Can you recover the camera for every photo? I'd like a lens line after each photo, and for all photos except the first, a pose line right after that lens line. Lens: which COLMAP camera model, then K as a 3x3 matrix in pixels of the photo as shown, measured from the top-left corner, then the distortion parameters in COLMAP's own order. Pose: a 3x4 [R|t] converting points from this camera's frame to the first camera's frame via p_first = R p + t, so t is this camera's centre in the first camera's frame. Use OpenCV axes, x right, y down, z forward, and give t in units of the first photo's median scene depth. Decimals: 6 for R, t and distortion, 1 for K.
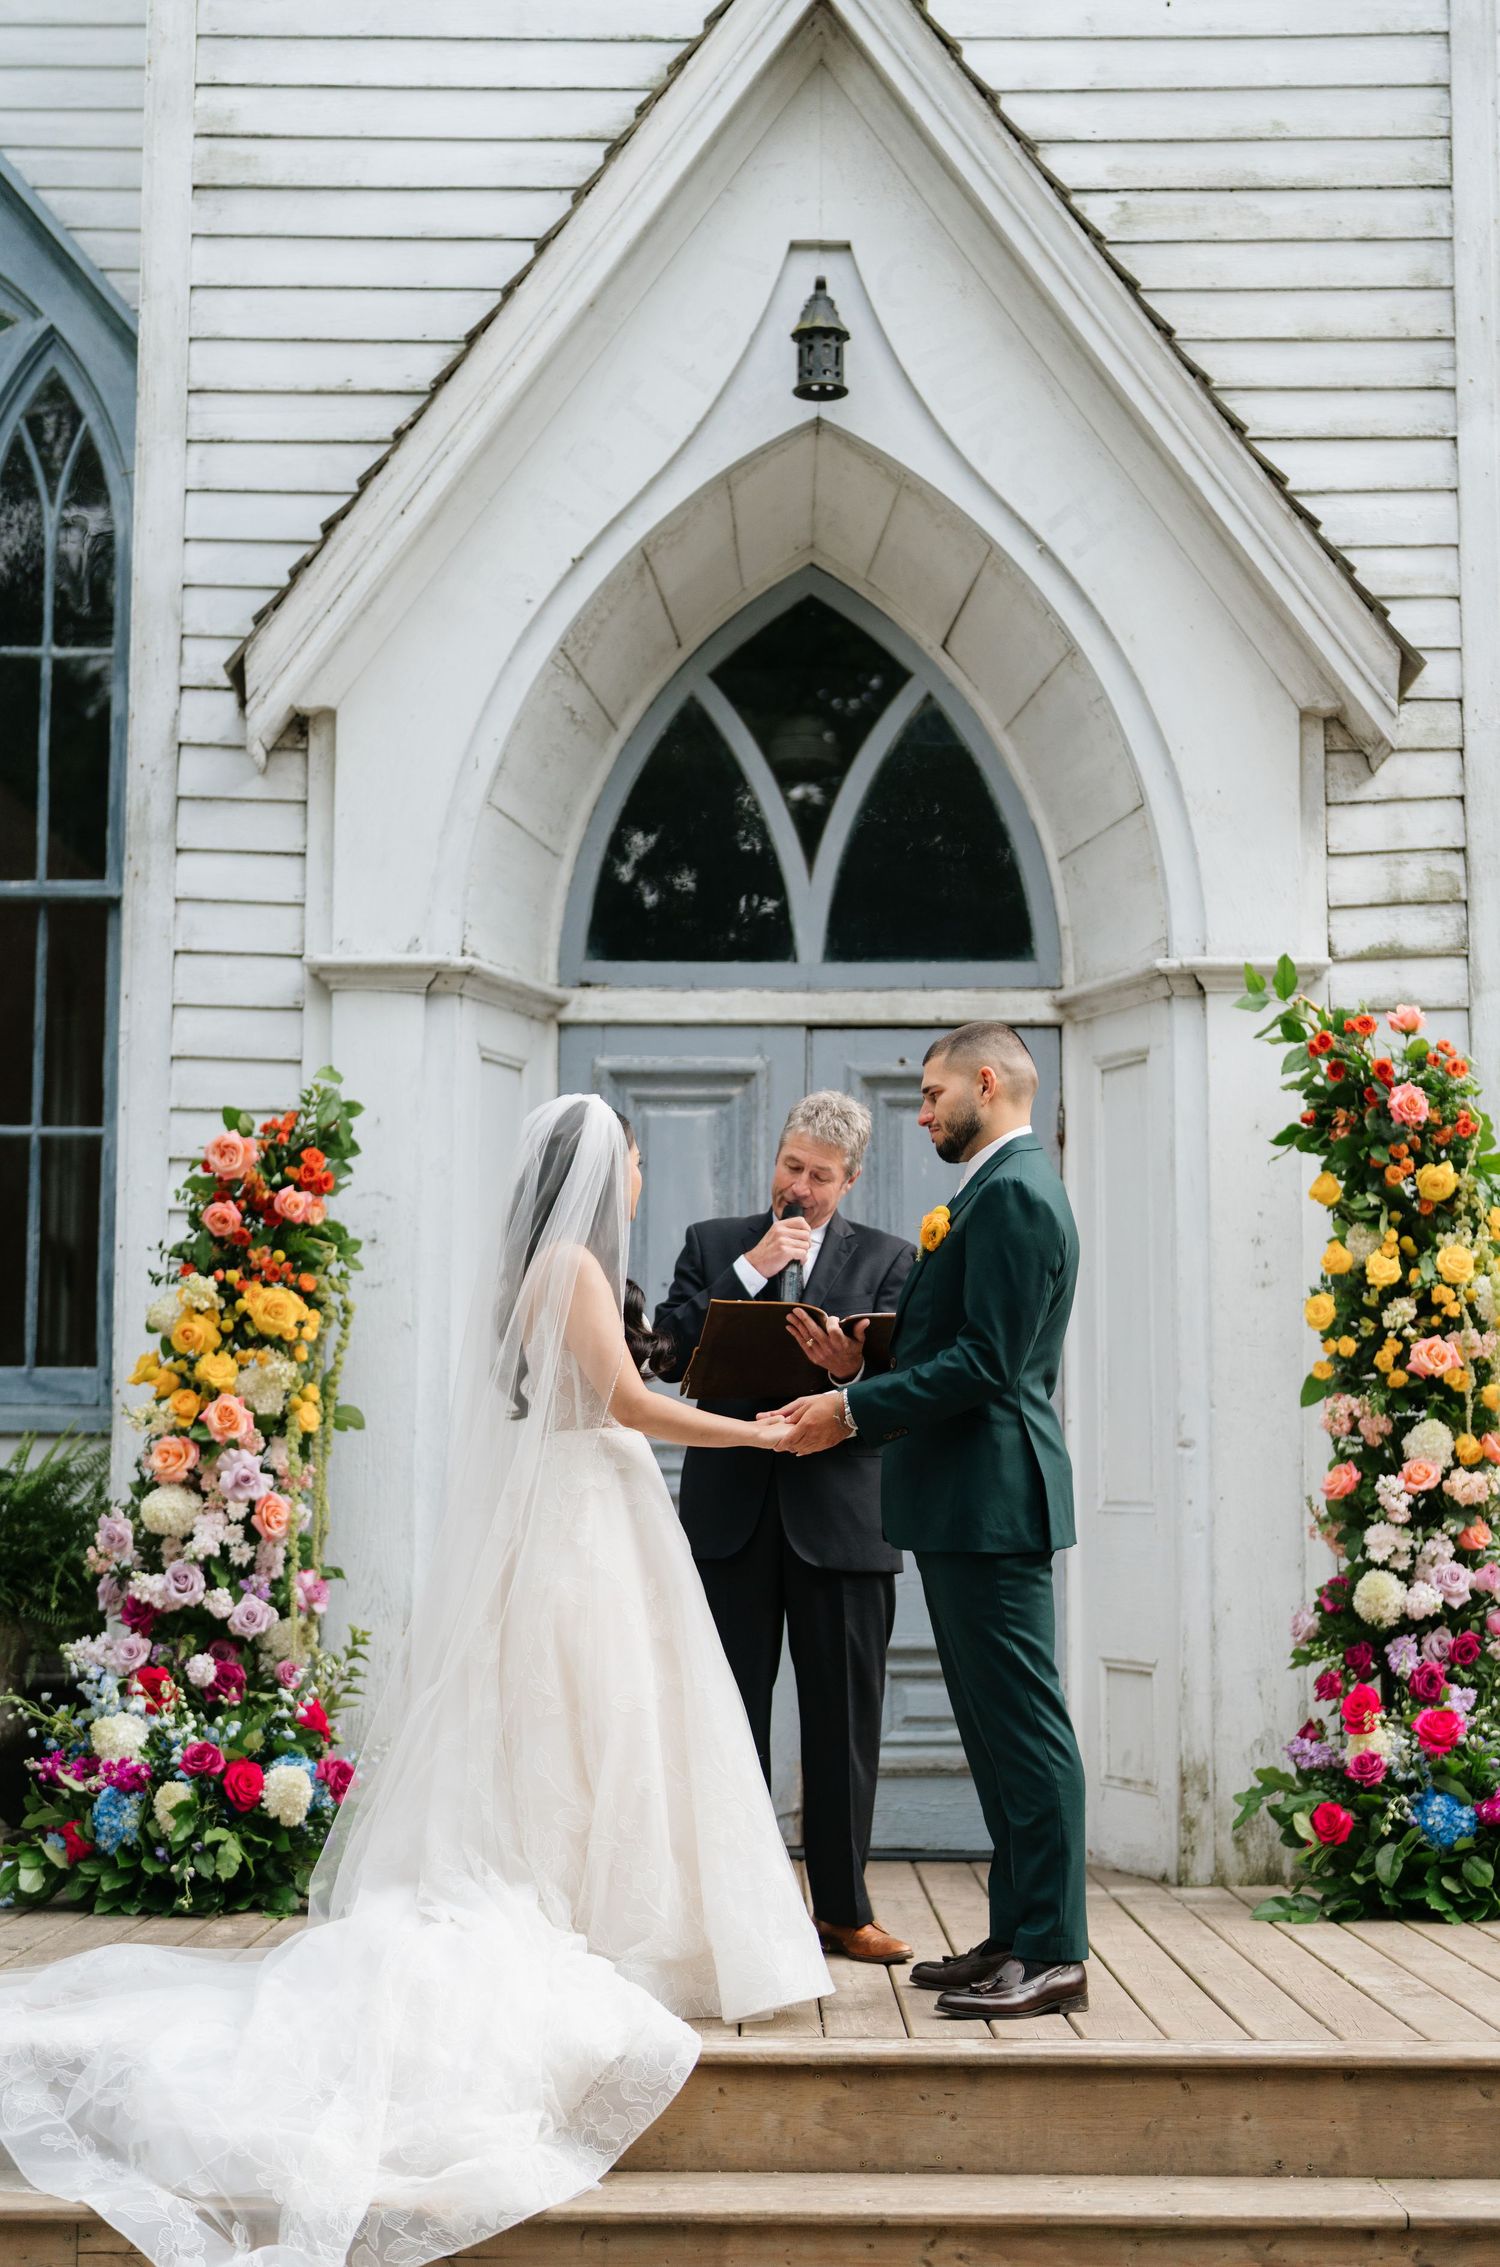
lens RADIAL K [[3291.4, 0, 730.6], [0, 3291.4, 1181.3], [0, 0, 1]] dist [0.008180, 0.003193]
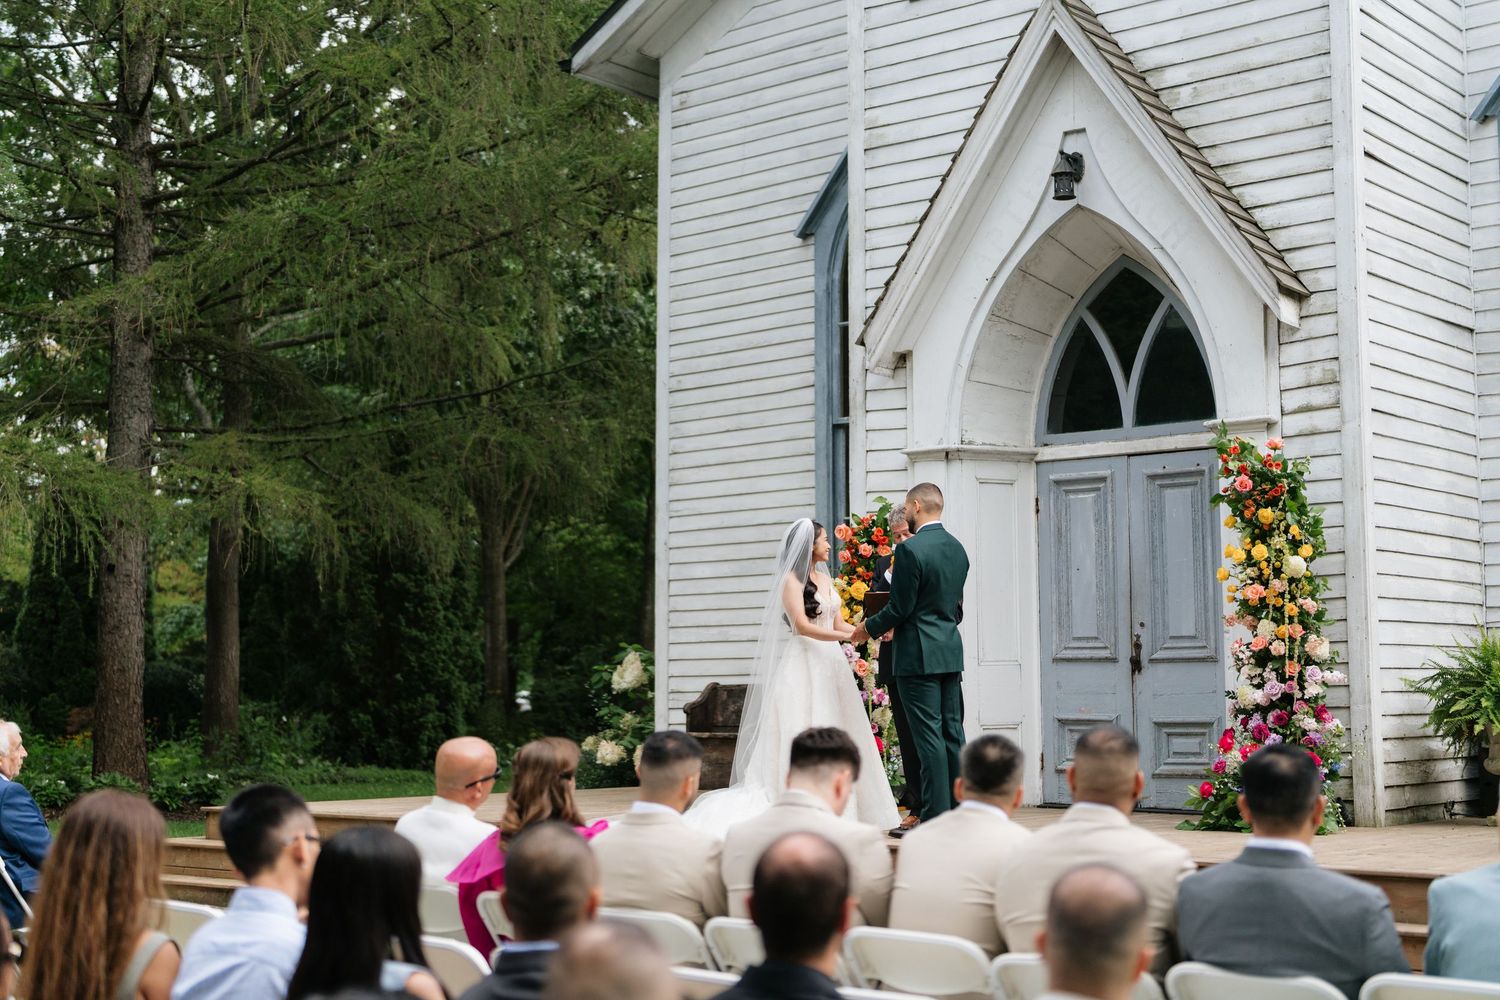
lens RADIAL K [[2079.1, 0, 748.5], [0, 2079.1, 493.3], [0, 0, 1]] dist [0.004548, 0.061619]
pose [[0.776195, -0.067558, -0.626863, 0.834495], [0.072539, 0.997209, -0.017651, -0.015792], [0.626306, -0.031771, 0.778929, -0.352898]]
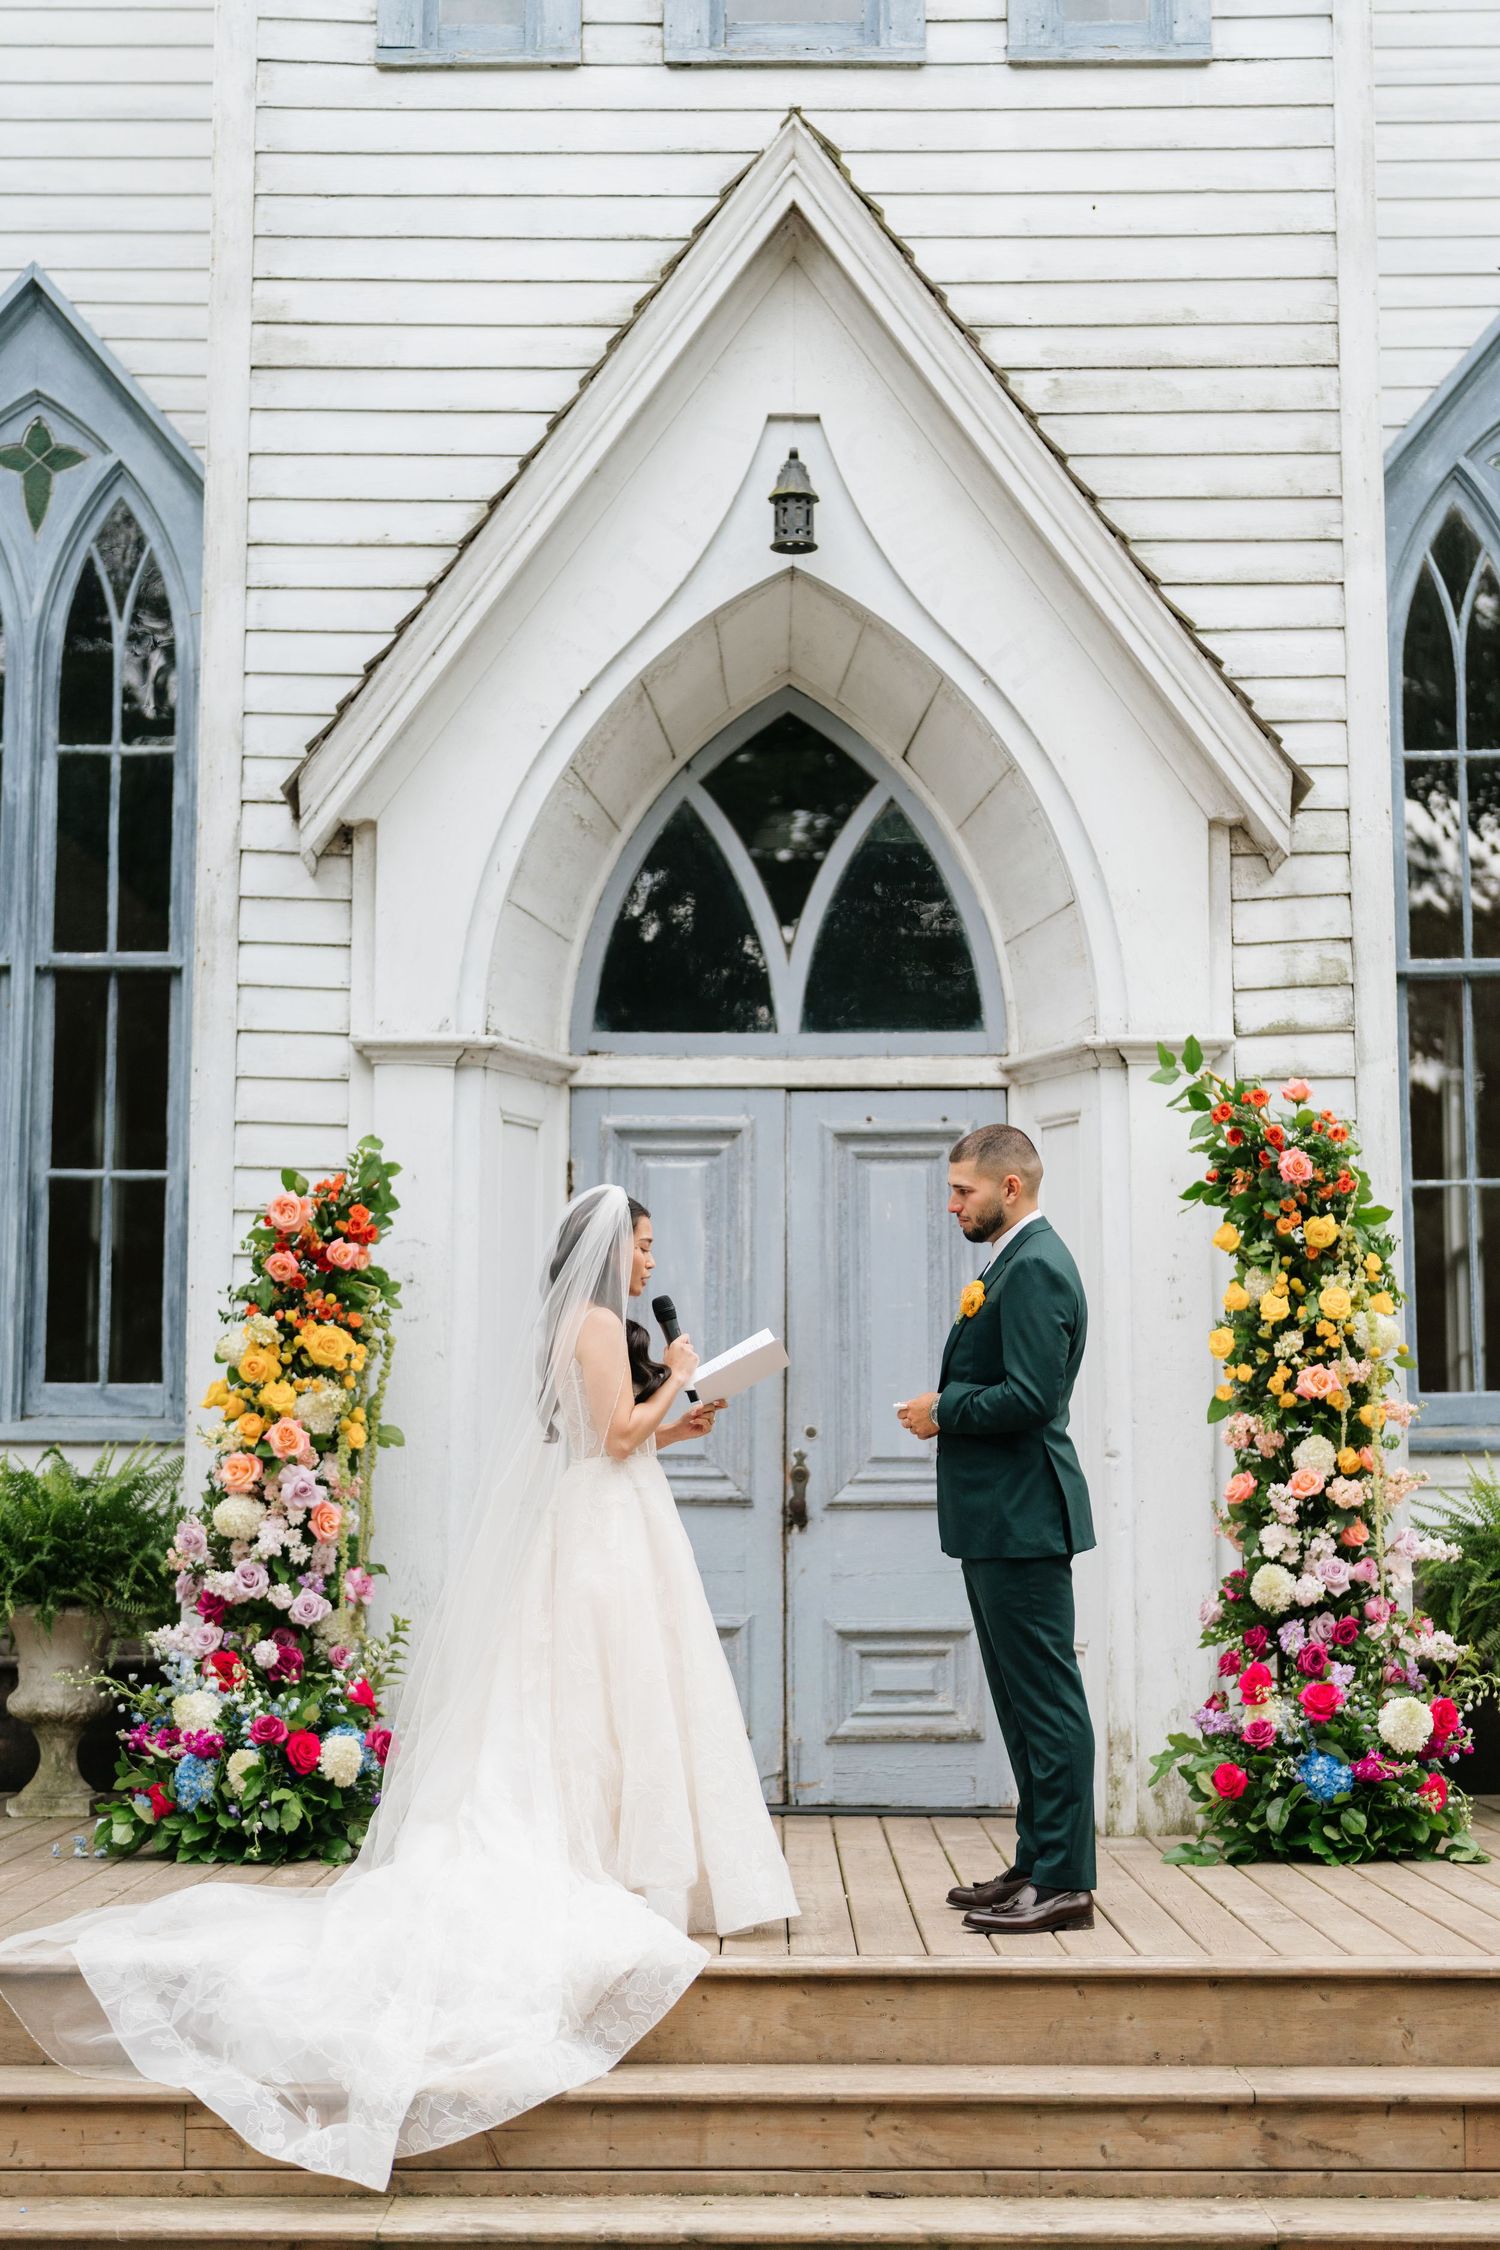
lens RADIAL K [[3251.9, 0, 752.5], [0, 3251.9, 1128.8], [0, 0, 1]] dist [0.001780, 0.033465]
pose [[0.999986, -0.003434, 0.003967, 0.007953], [0.003467, 0.999960, -0.008255, -0.027122], [-0.003938, 0.008269, 0.999958, -0.153007]]
